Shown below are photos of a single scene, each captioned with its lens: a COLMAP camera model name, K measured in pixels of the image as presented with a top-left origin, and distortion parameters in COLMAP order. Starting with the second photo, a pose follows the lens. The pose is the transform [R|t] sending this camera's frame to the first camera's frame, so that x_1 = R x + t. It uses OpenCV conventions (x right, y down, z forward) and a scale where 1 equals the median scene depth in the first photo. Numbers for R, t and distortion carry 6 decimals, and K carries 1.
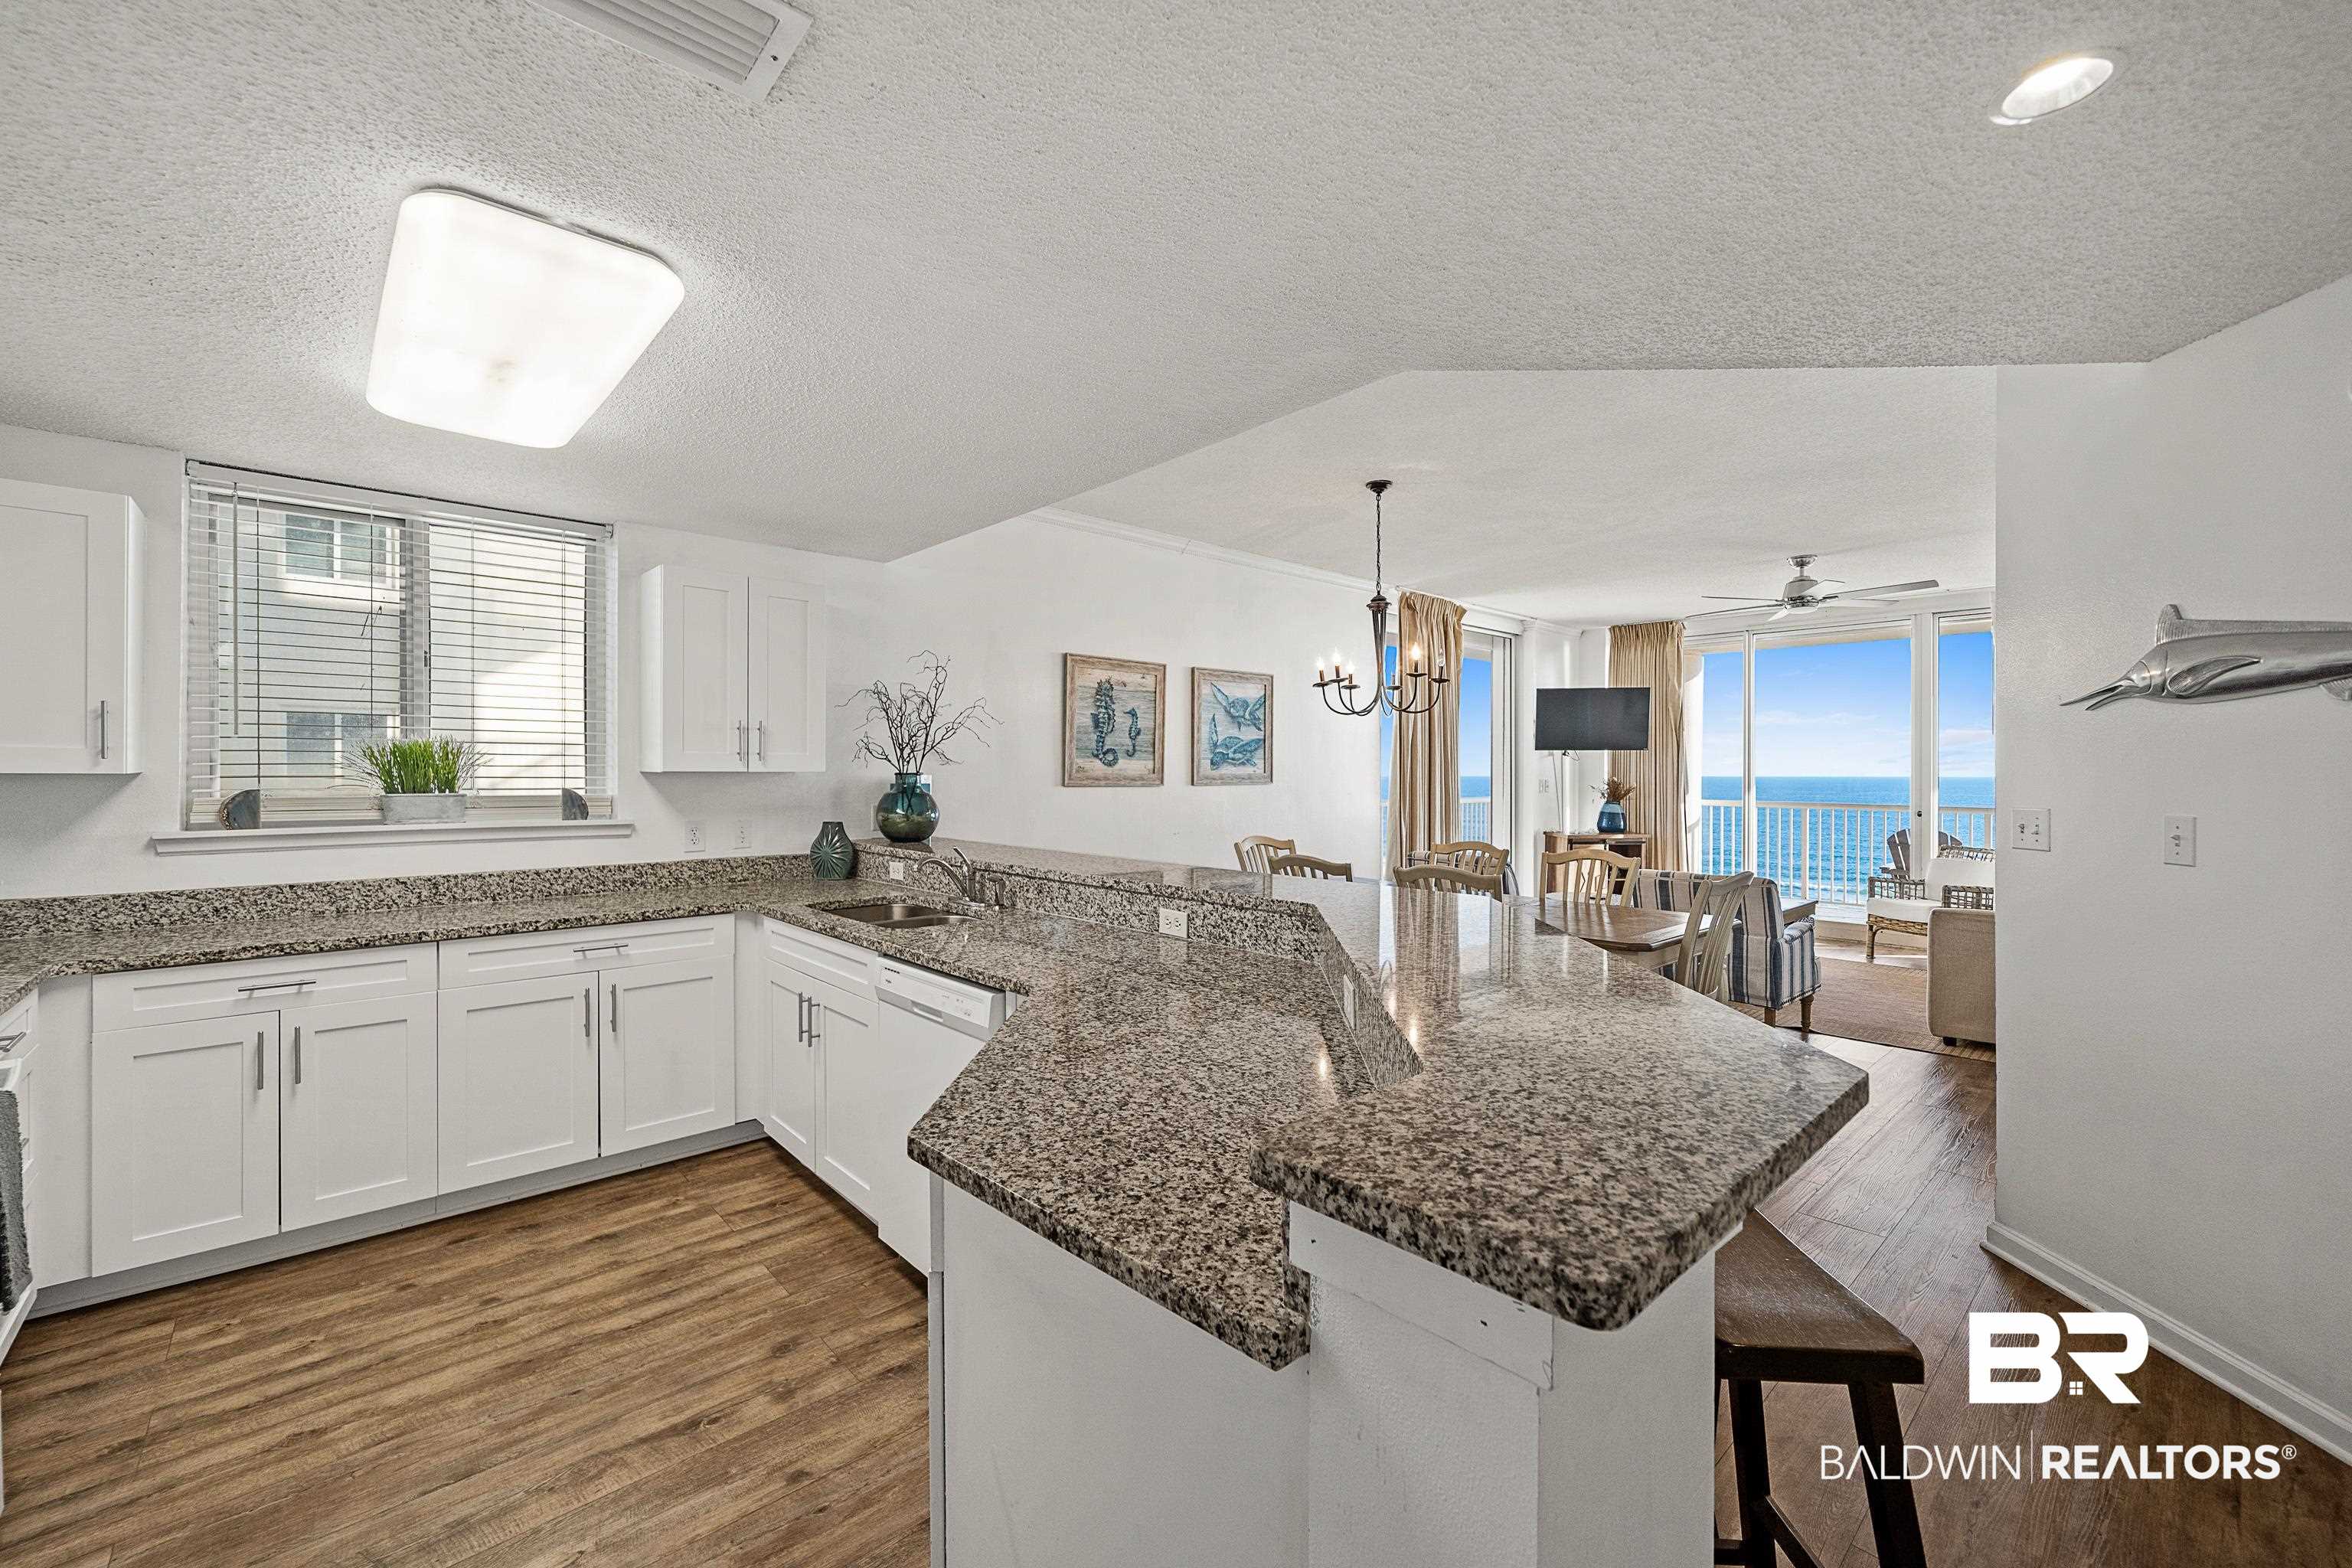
lens RADIAL K [[947.9, 0, 1162.4], [0, 947.9, 769.0], [0, 0, 1]] dist [0.001817, 0.000125]
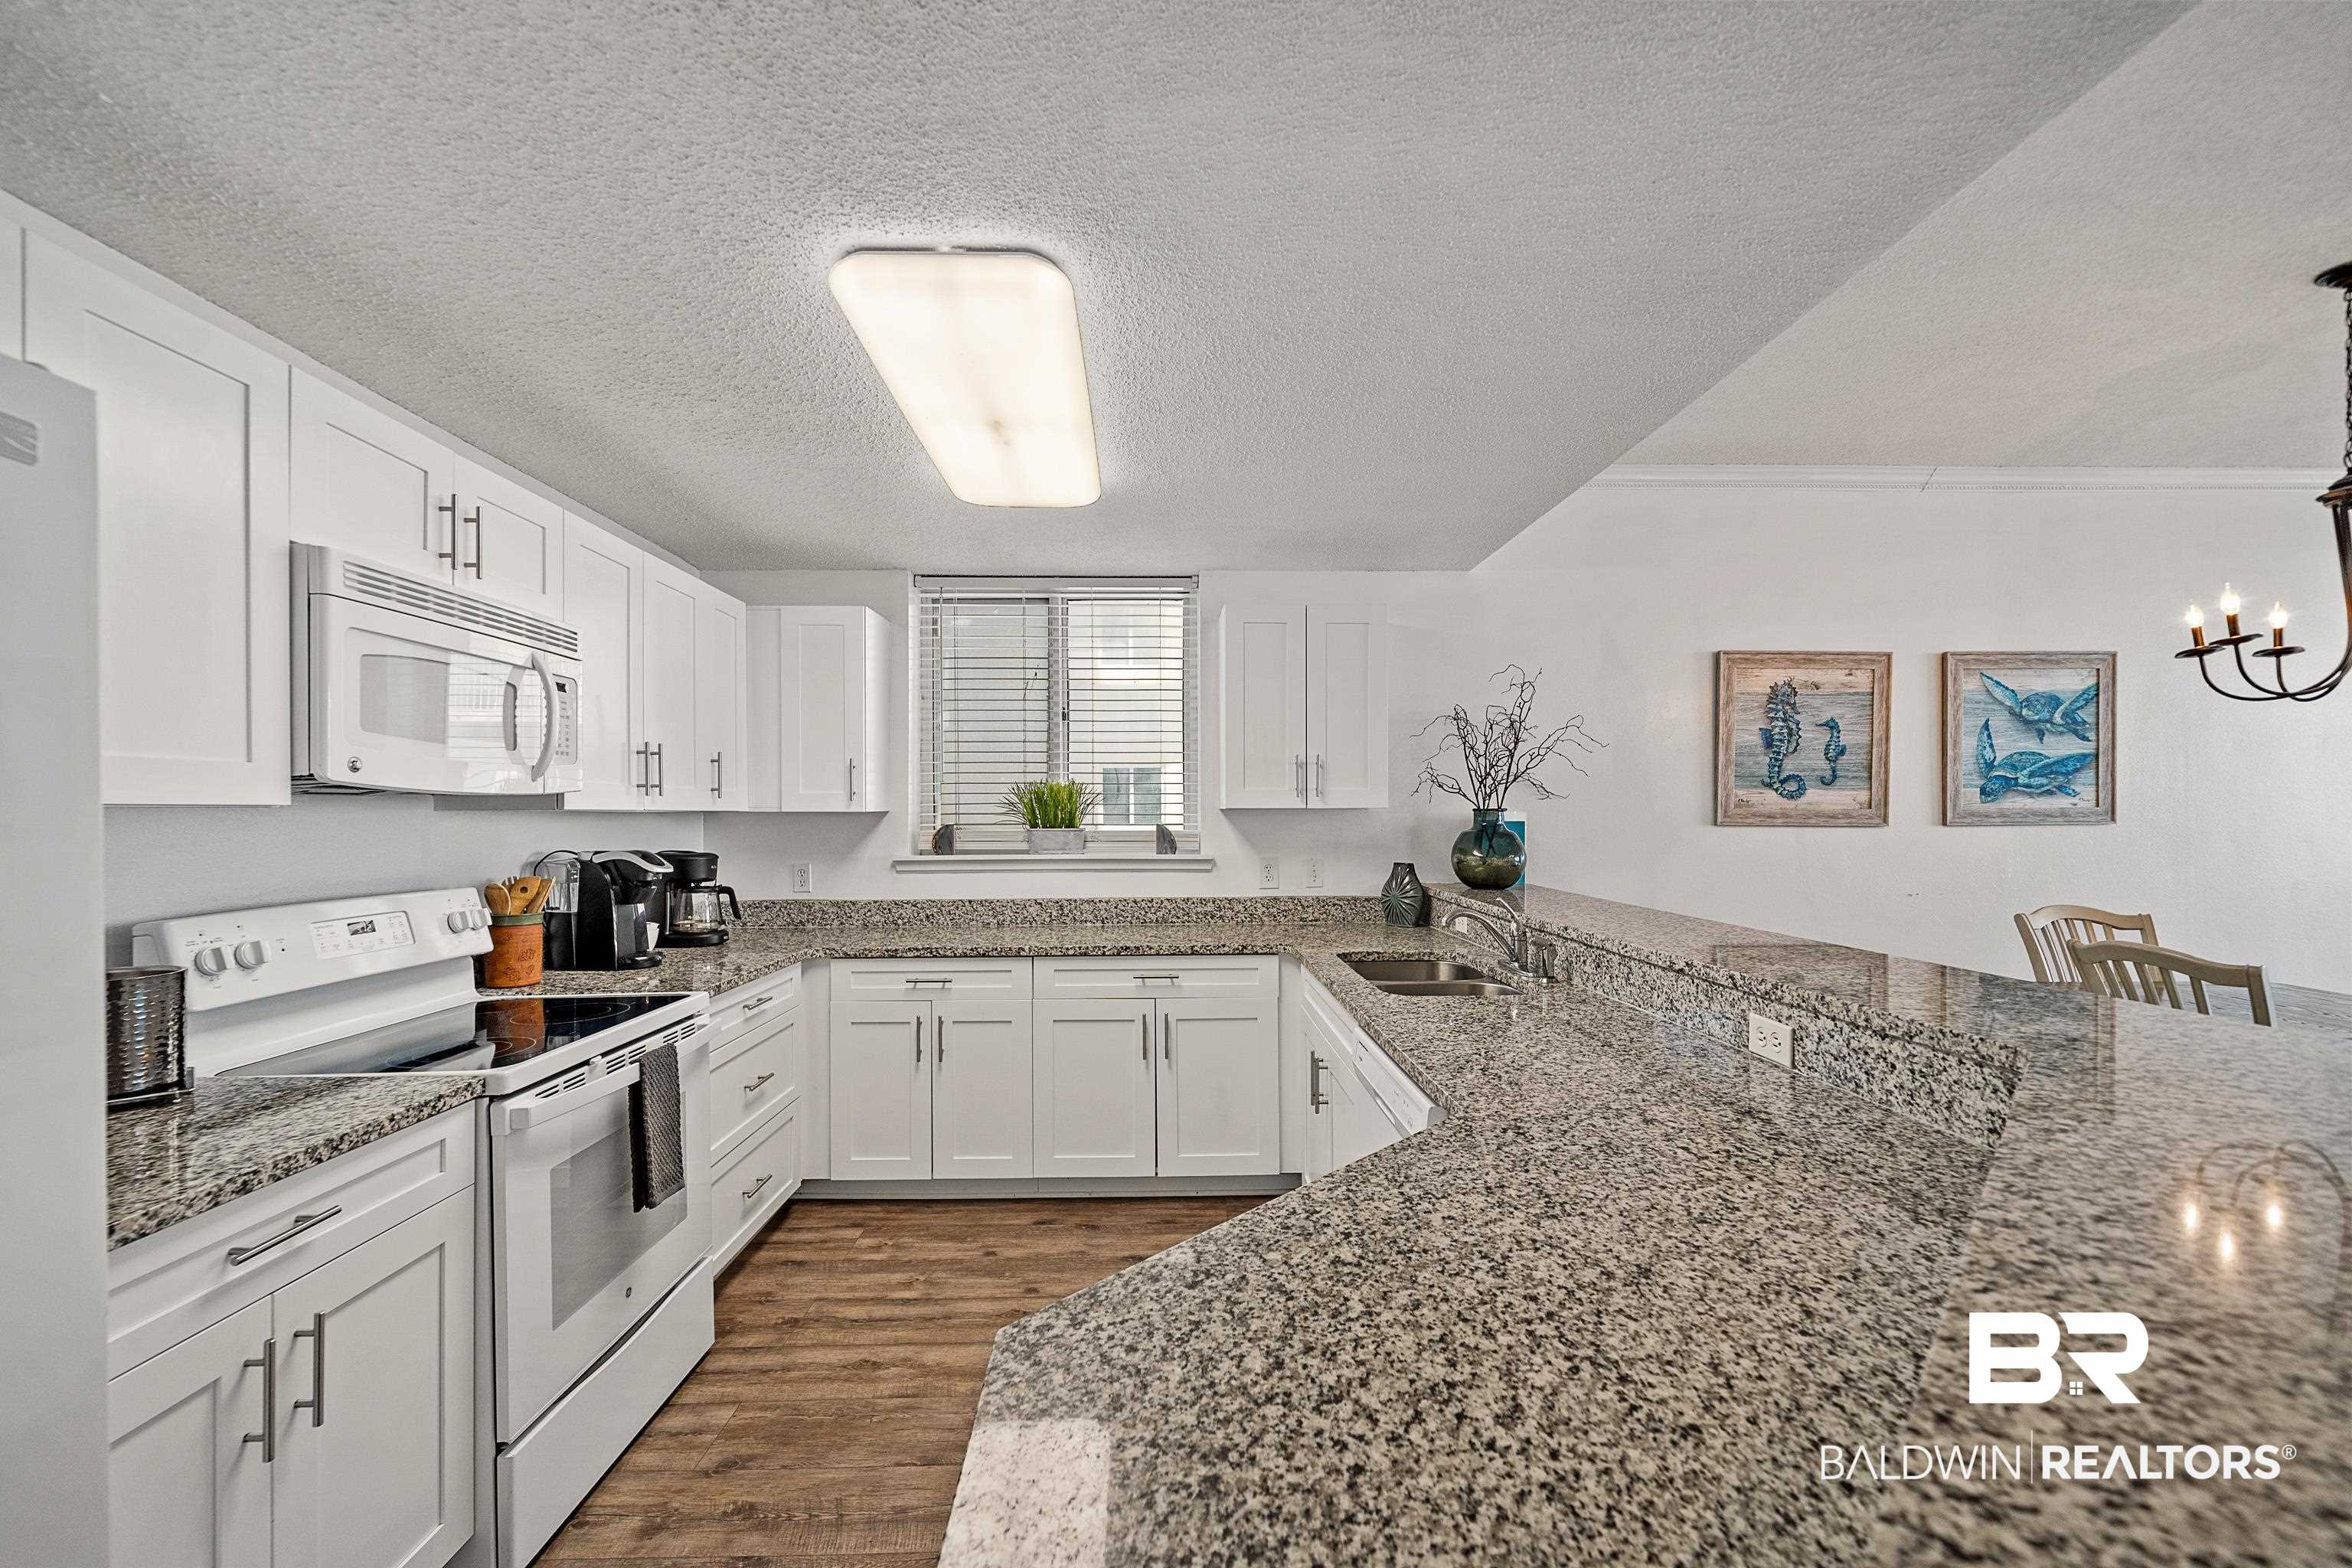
lens RADIAL K [[946.4, 0, 1174.3], [0, 946.4, 815.7], [0, 0, 1]] dist [-0.000059, 0.000140]
pose [[0.758534, -0.002294, -0.651629, 0.070426], [0.006777, 0.999967, 0.004369, 0.004256], [0.651598, -0.007730, 0.758525, 0.151562]]
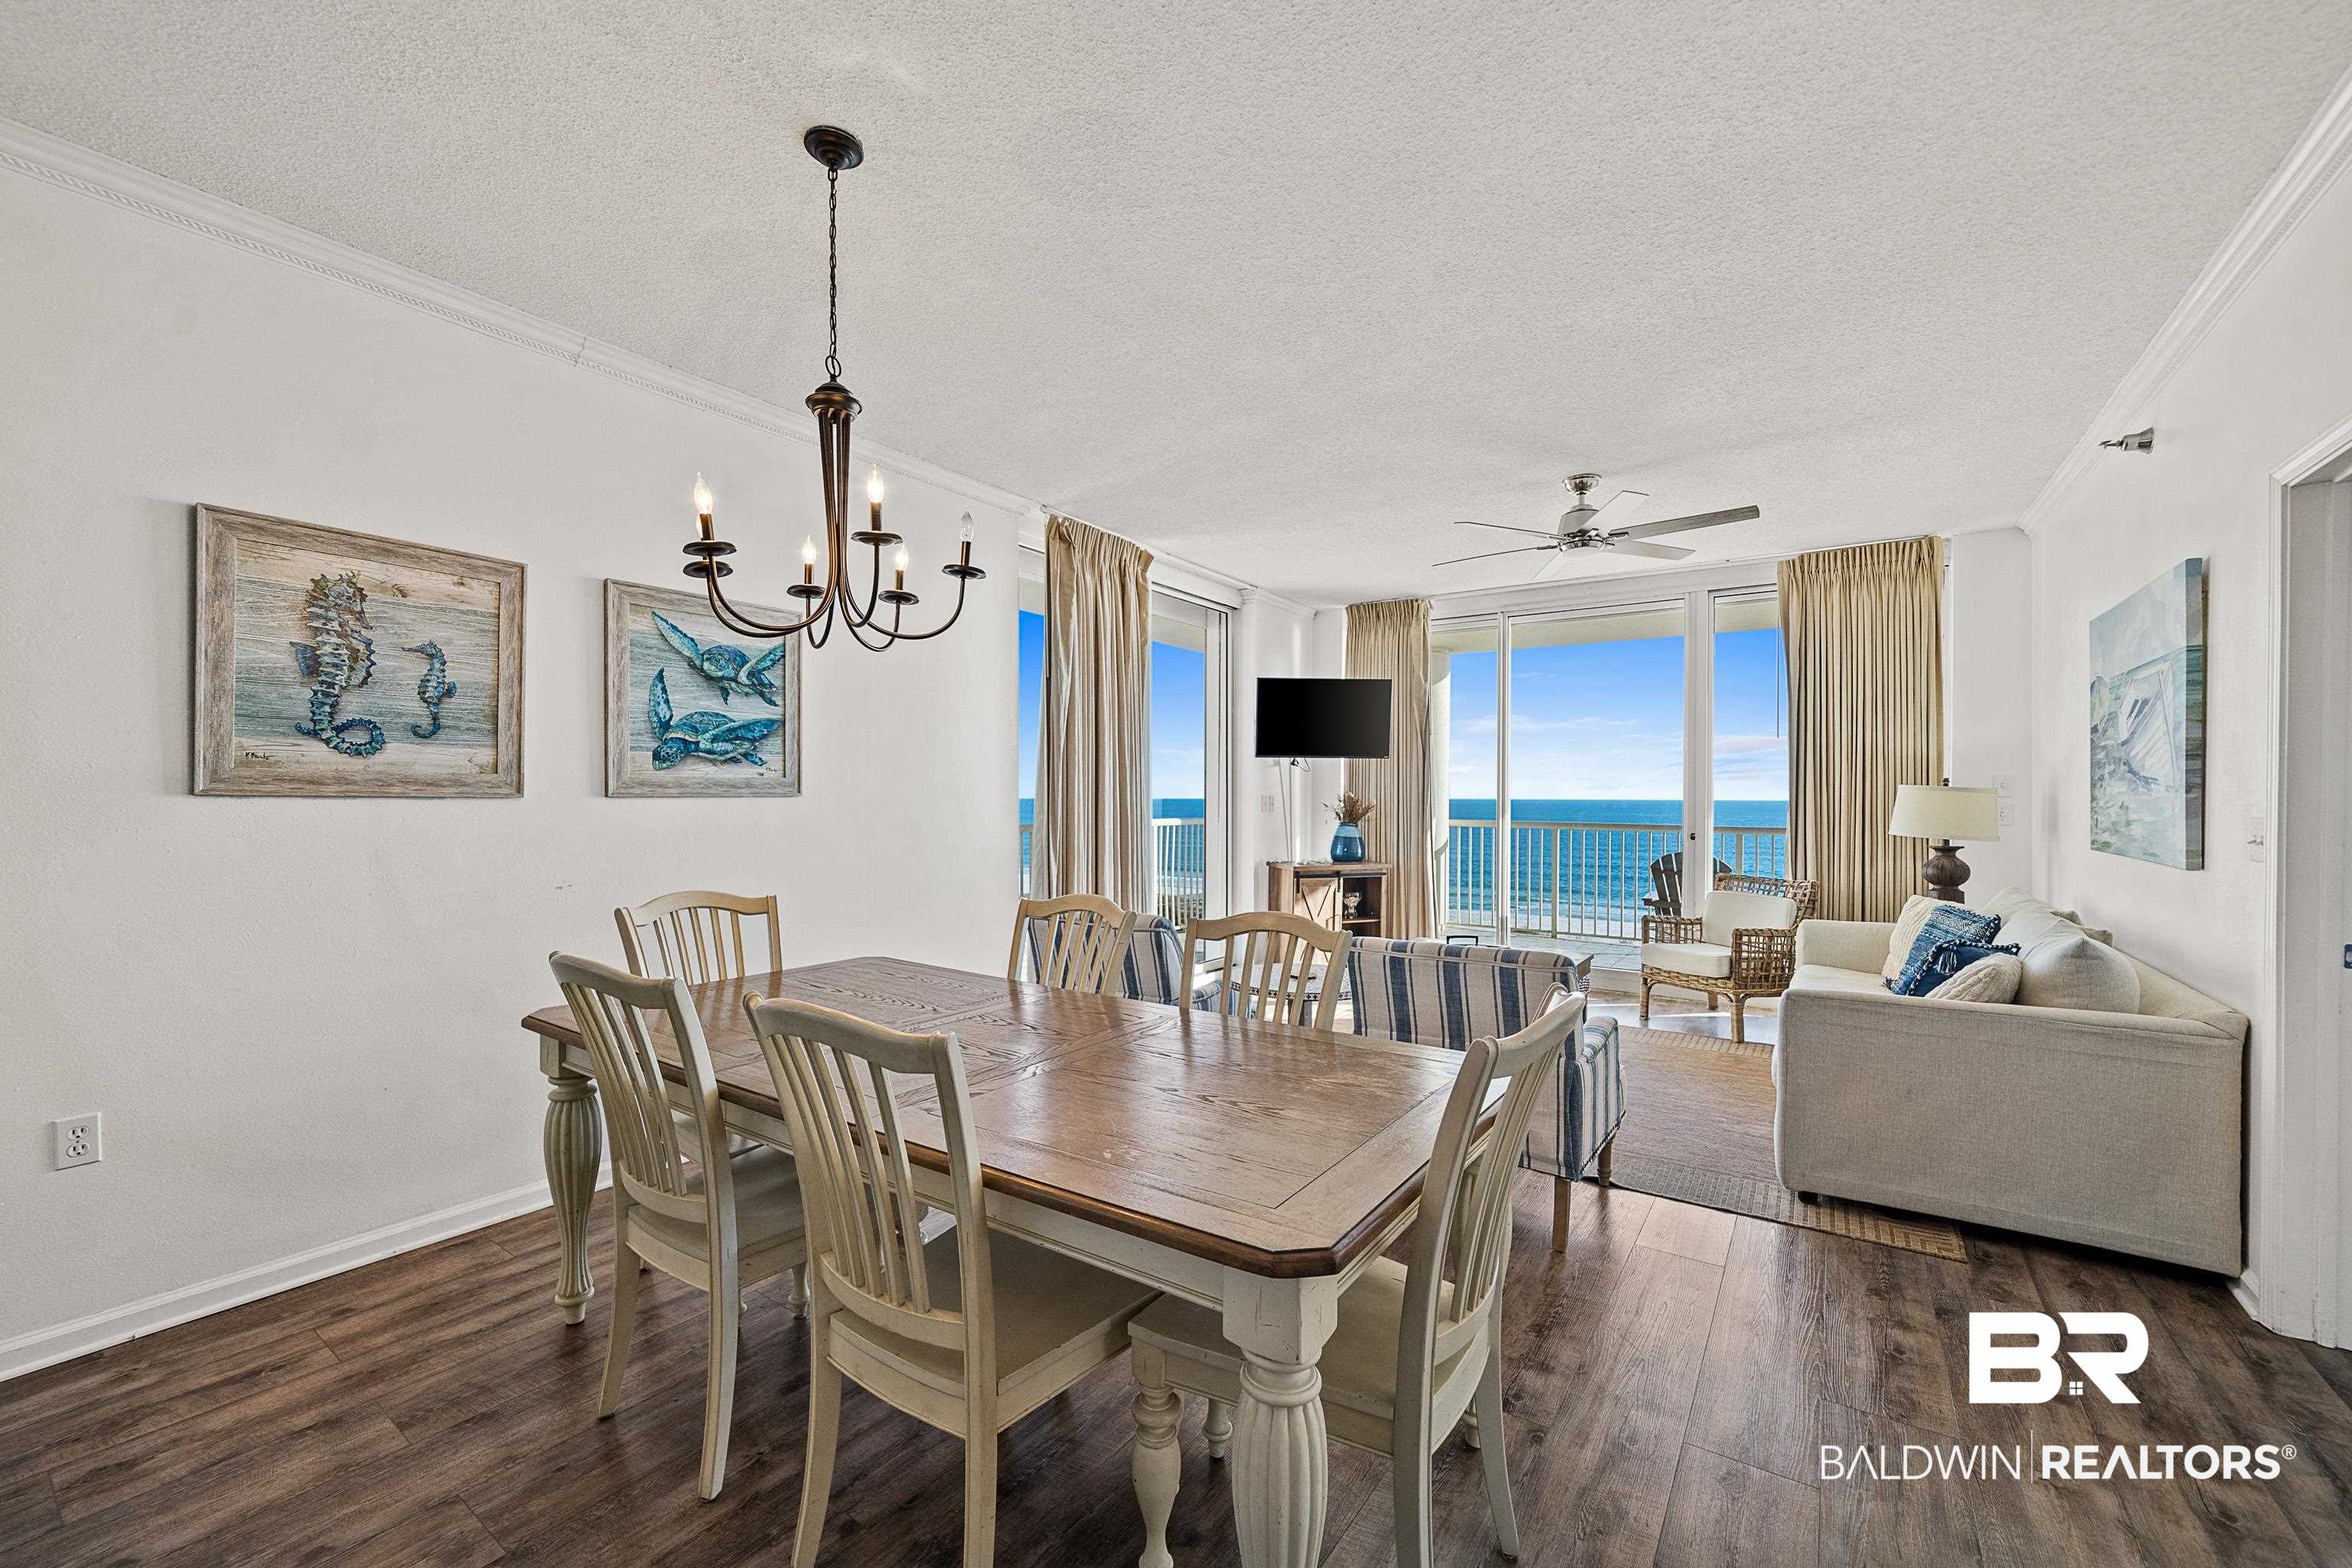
lens RADIAL K [[931.7, 0, 1164.8], [0, 931.7, 795.3], [0, 0, 1]] dist [-0.002498, -0.000408]
pose [[0.974986, 0.001658, 0.222260, 0.286229], [-0.002410, 0.999992, 0.003108, 0.017445], [-0.222254, -0.003566, 0.974982, 0.518258]]
